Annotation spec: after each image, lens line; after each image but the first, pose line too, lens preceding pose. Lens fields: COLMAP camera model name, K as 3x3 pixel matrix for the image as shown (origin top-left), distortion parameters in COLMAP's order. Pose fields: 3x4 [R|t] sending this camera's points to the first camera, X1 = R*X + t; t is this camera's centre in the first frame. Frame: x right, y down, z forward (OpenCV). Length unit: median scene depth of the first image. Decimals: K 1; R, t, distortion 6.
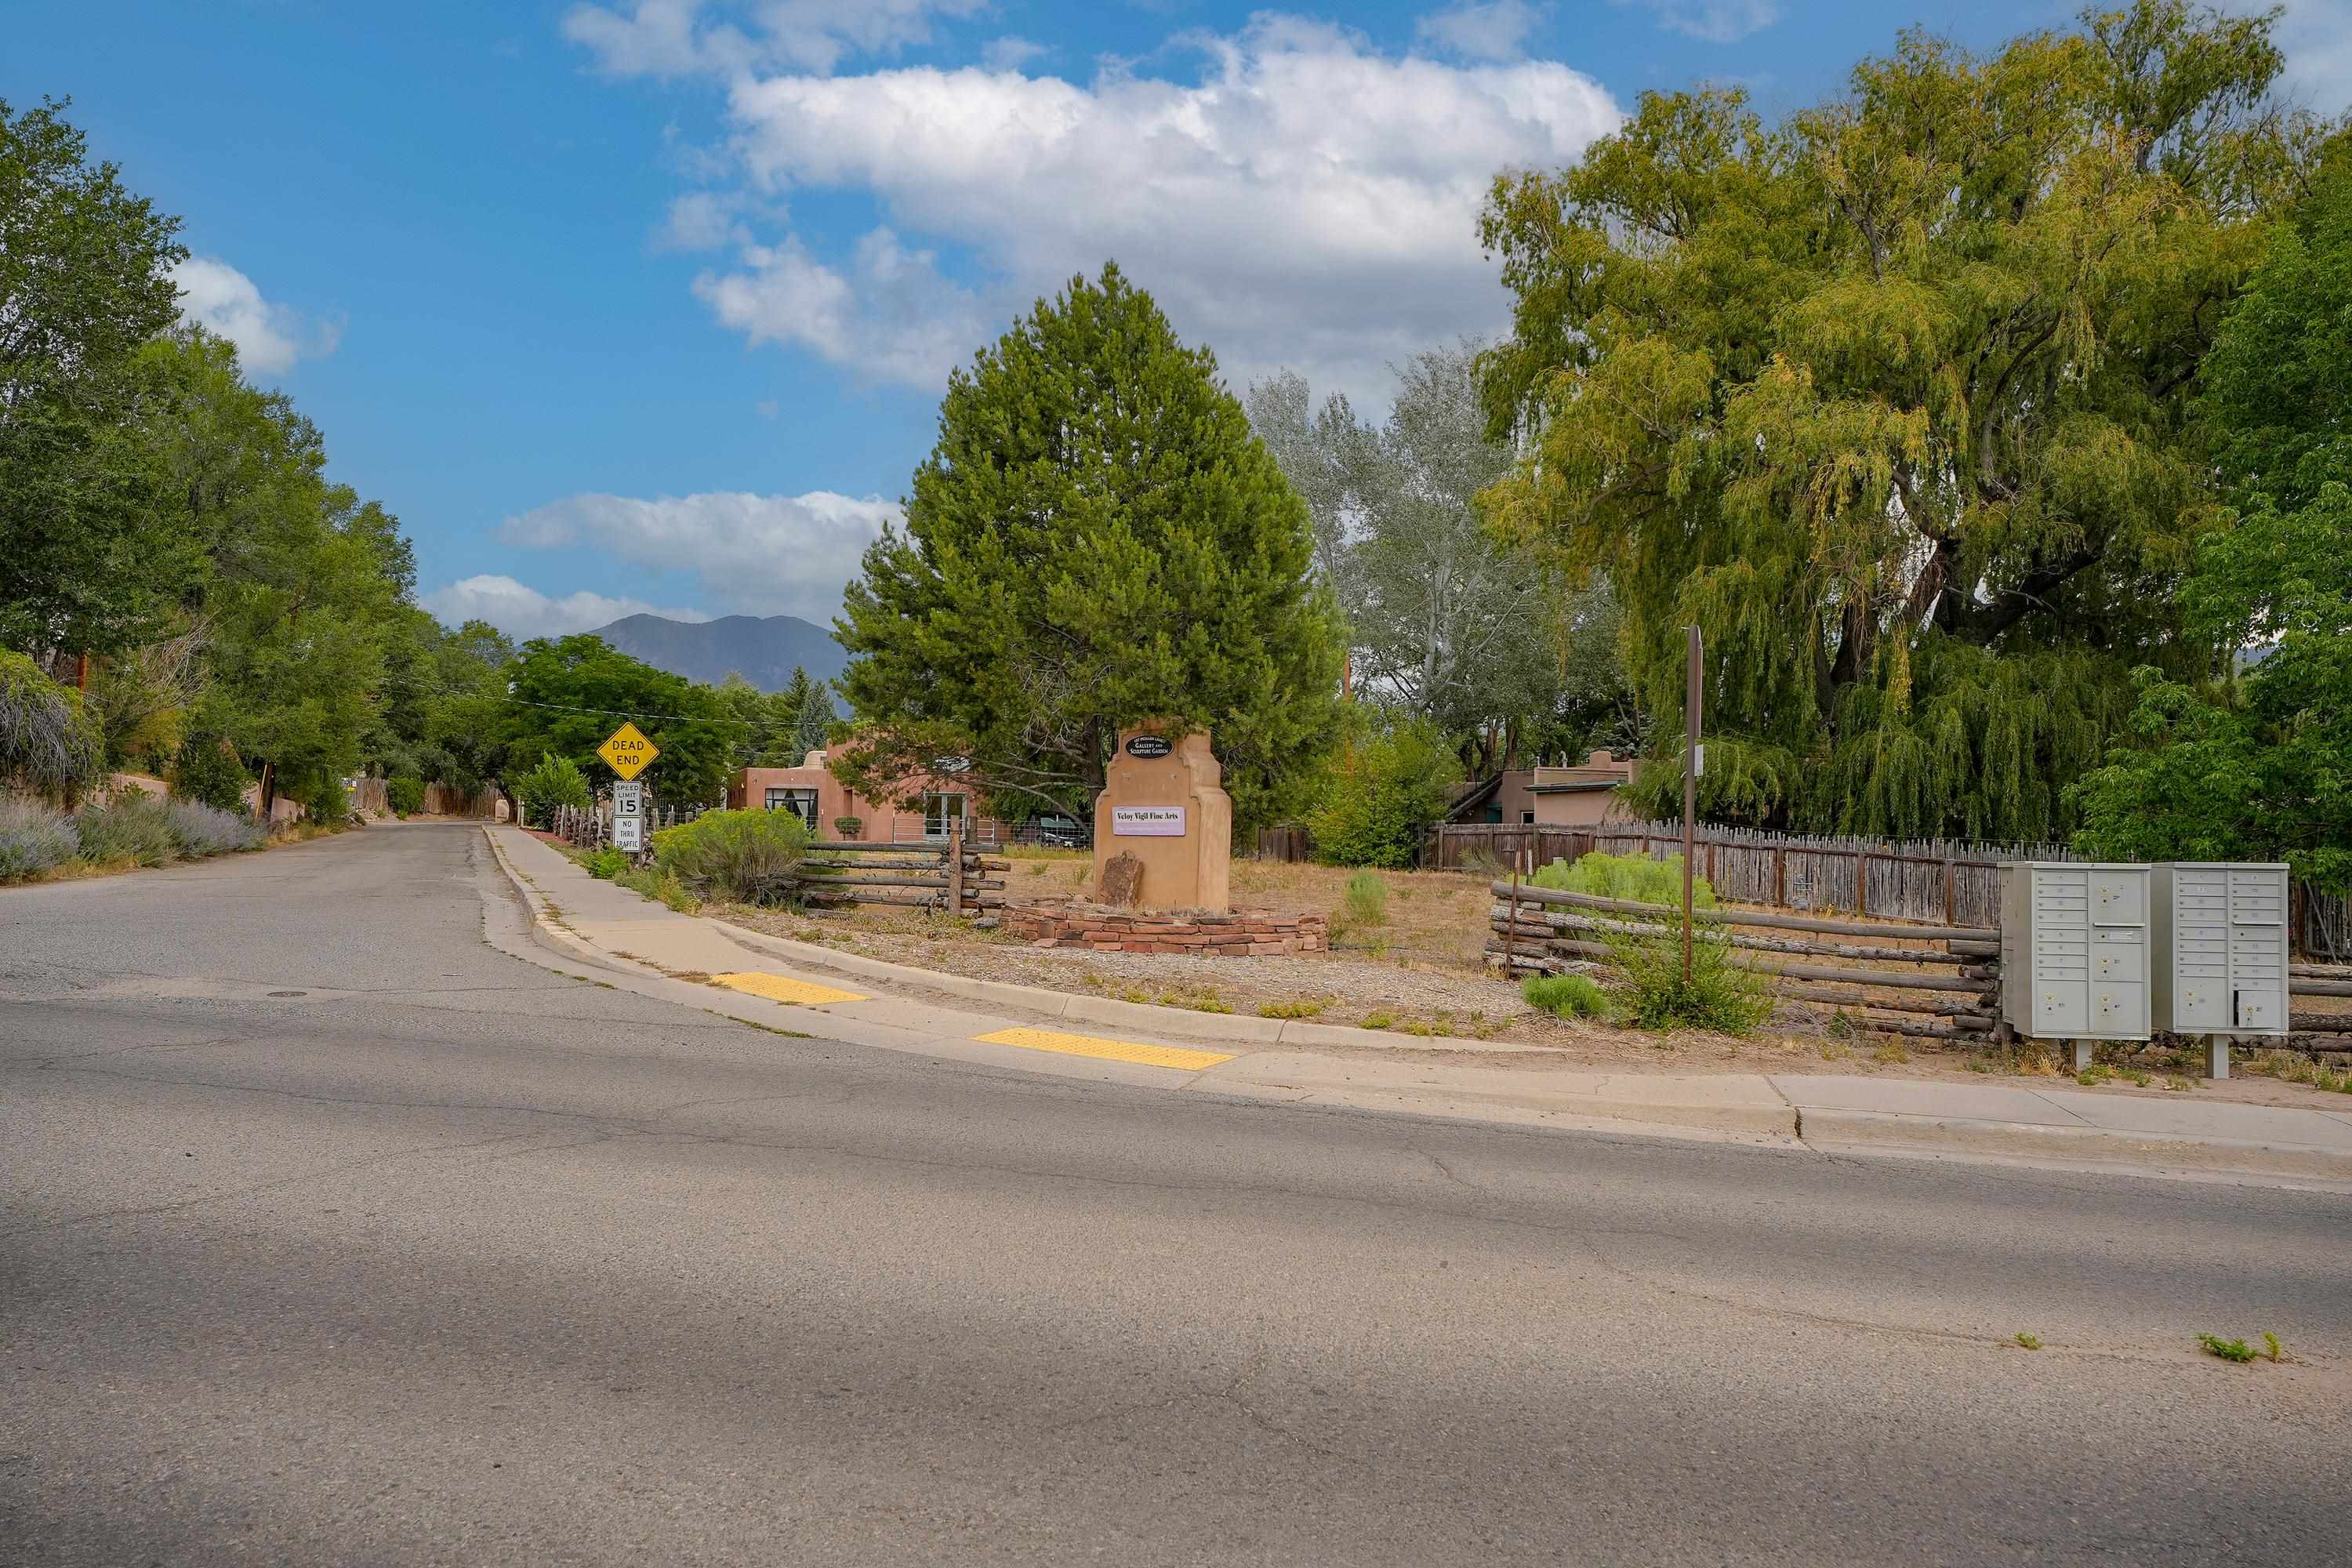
lens RADIAL K [[1692.5, 0, 1176.2], [0, 1692.5, 789.1], [0, 0, 1]] dist [0.002141, -0.000121]
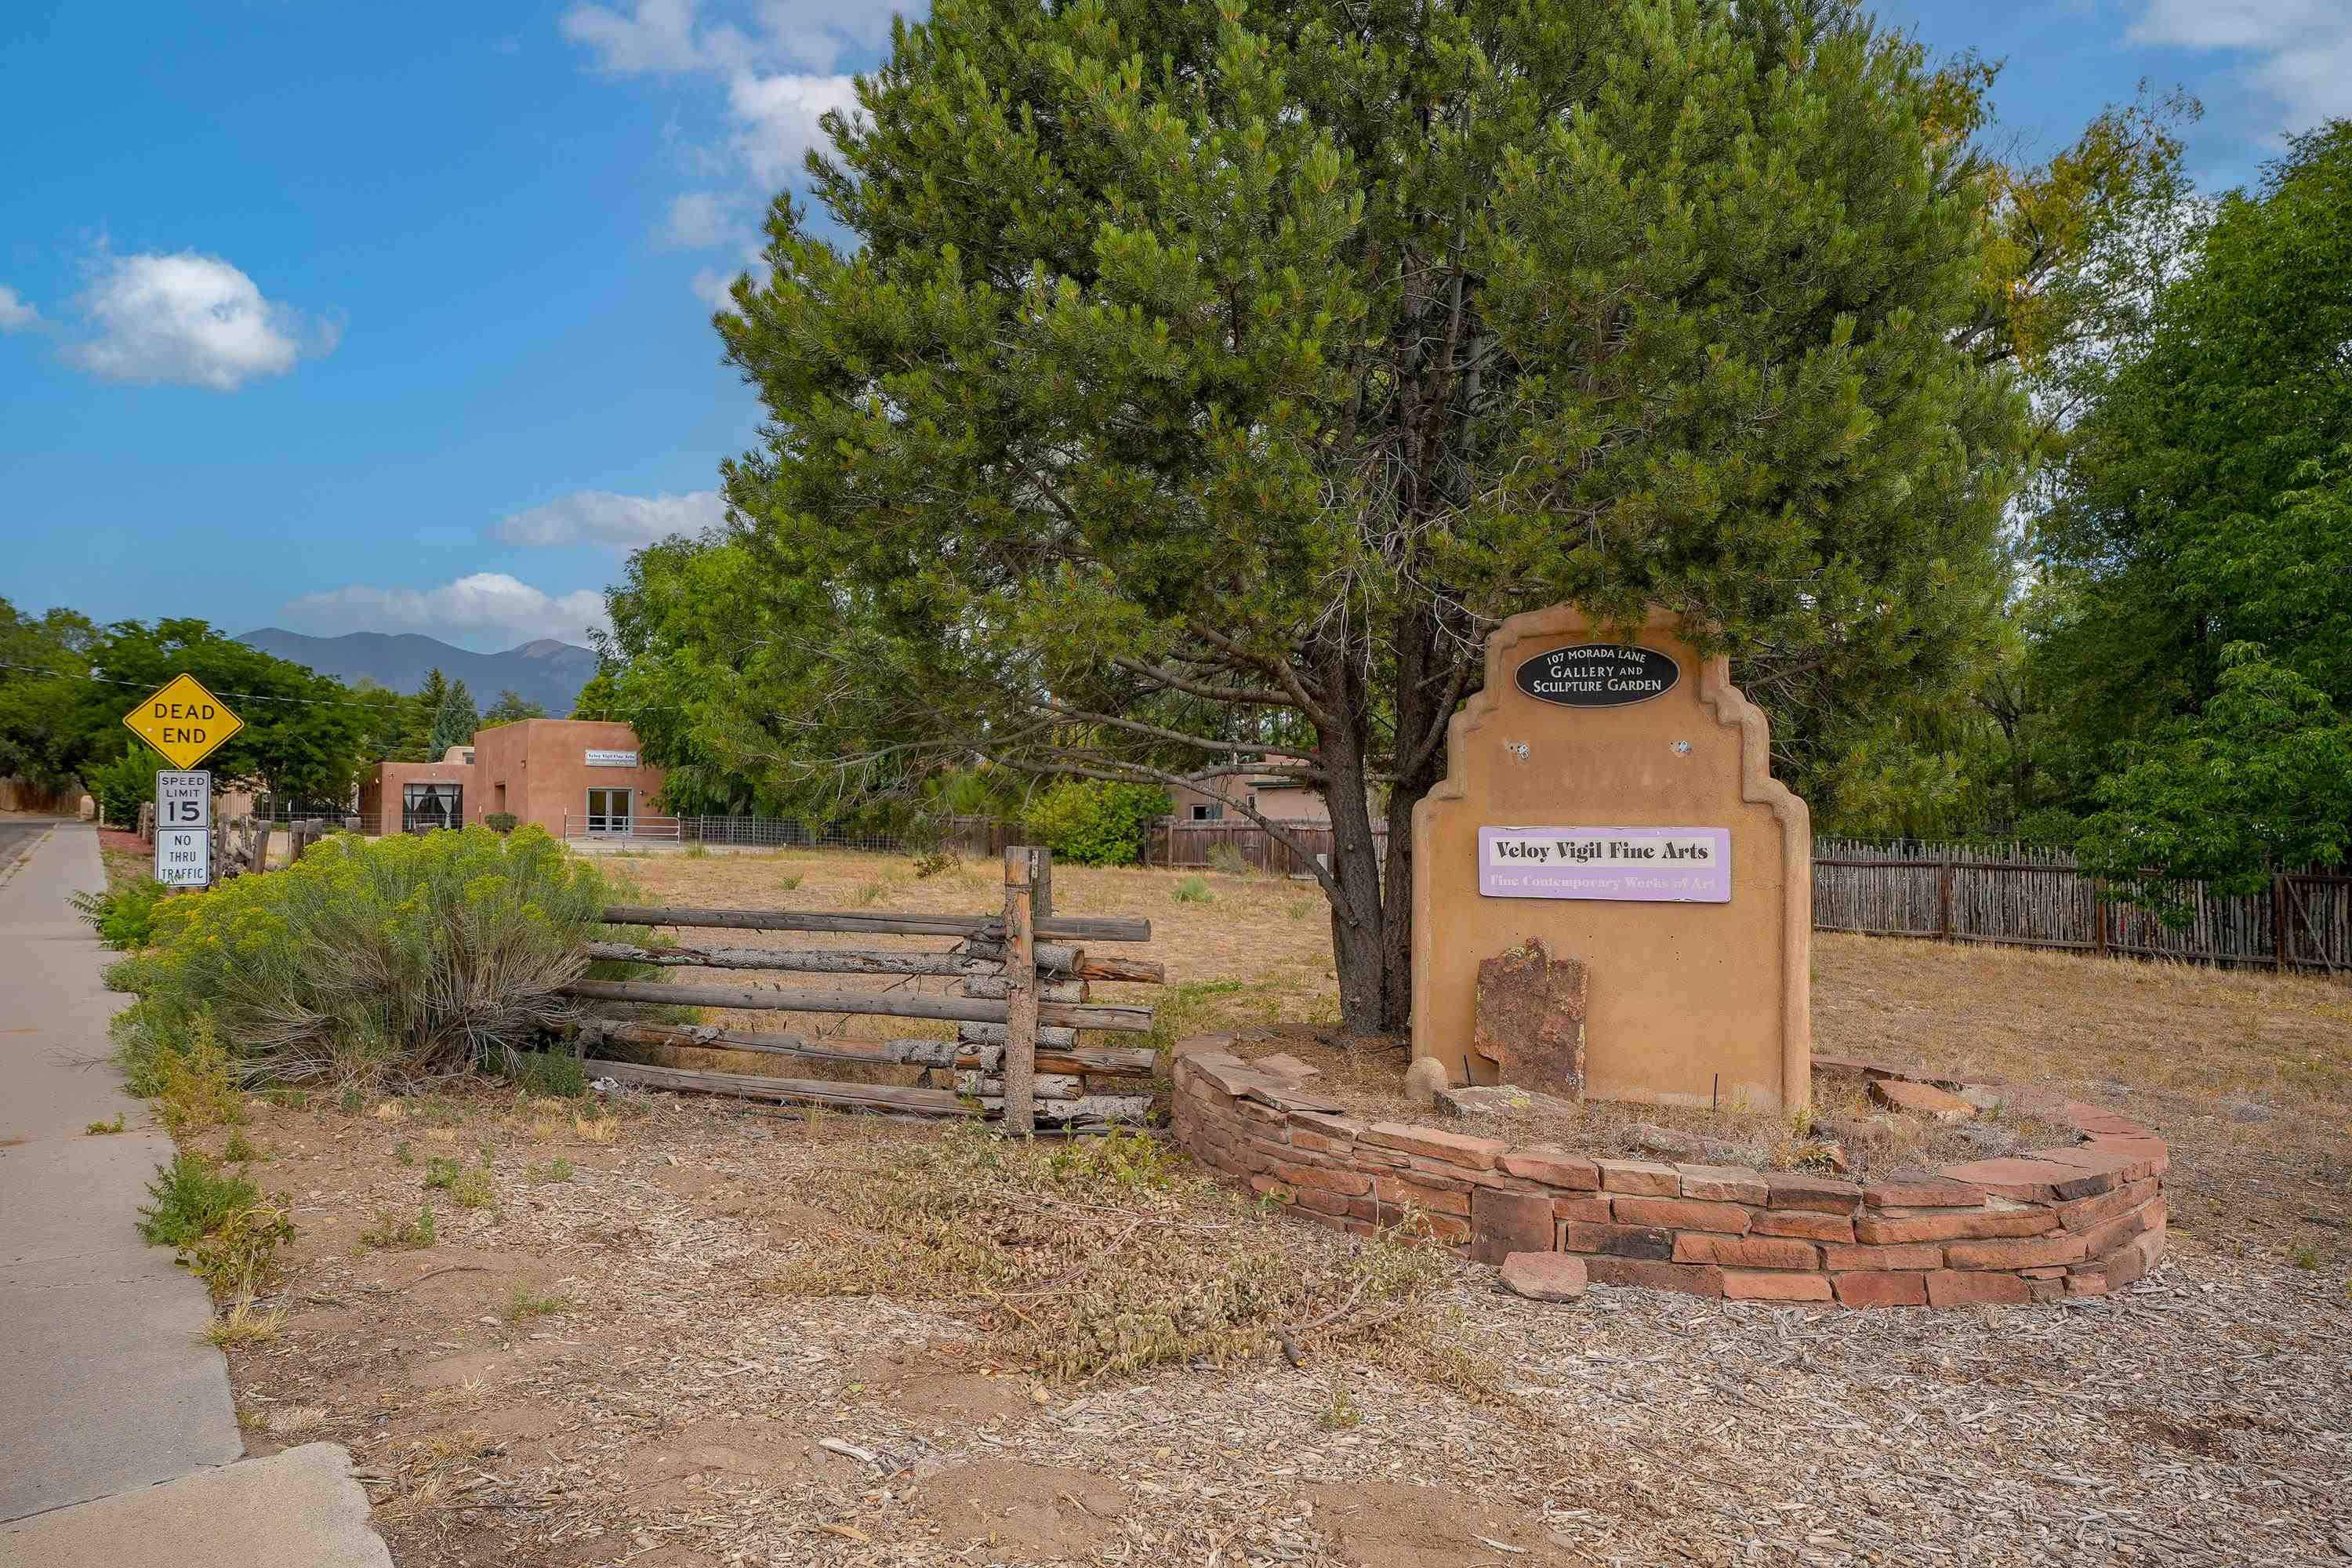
lens RADIAL K [[1357.3, 0, 1176.4], [0, 1357.3, 777.7], [0, 0, 1]] dist [0.000072, 0.001223]
pose [[0.960025, 0.001934, 0.279908, -0.063419], [-0.000448, 0.999985, -0.005373, 0.000262], [-0.279914, 0.005033, 0.960012, 0.231837]]
